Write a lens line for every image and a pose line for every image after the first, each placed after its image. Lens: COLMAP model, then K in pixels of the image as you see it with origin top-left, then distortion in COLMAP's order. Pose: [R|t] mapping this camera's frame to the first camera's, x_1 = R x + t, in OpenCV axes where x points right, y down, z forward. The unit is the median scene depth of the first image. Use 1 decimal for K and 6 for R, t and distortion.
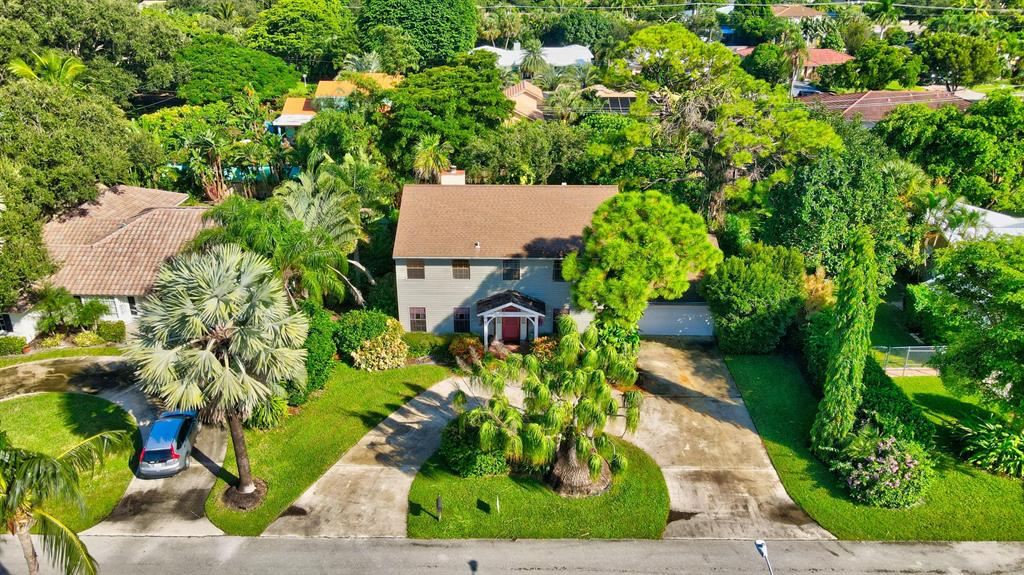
lens RADIAL K [[716.6, 0, 512.0], [0, 716.6, 288.0], [0, 0, 1]] dist [0.030716, -0.012020]
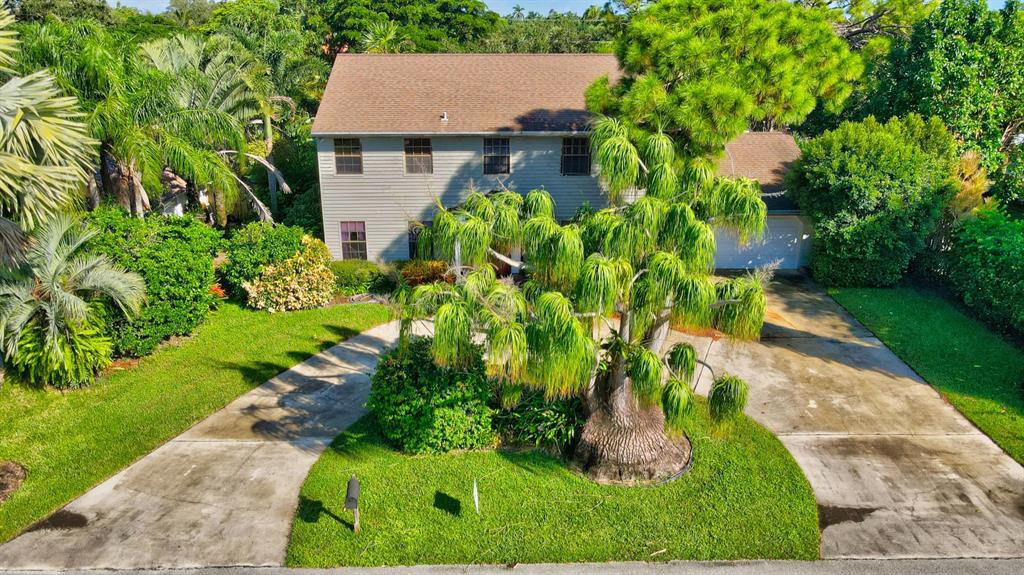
lens RADIAL K [[716.6, 0, 509.0], [0, 716.6, 286.6], [0, 0, 1]] dist [0.030716, -0.012020]
pose [[0.999749, -0.010856, 0.019590, -0.004674], [0.012505, 0.996208, -0.086102, 0.183127], [-0.018581, 0.086325, 0.996094, 0.451810]]
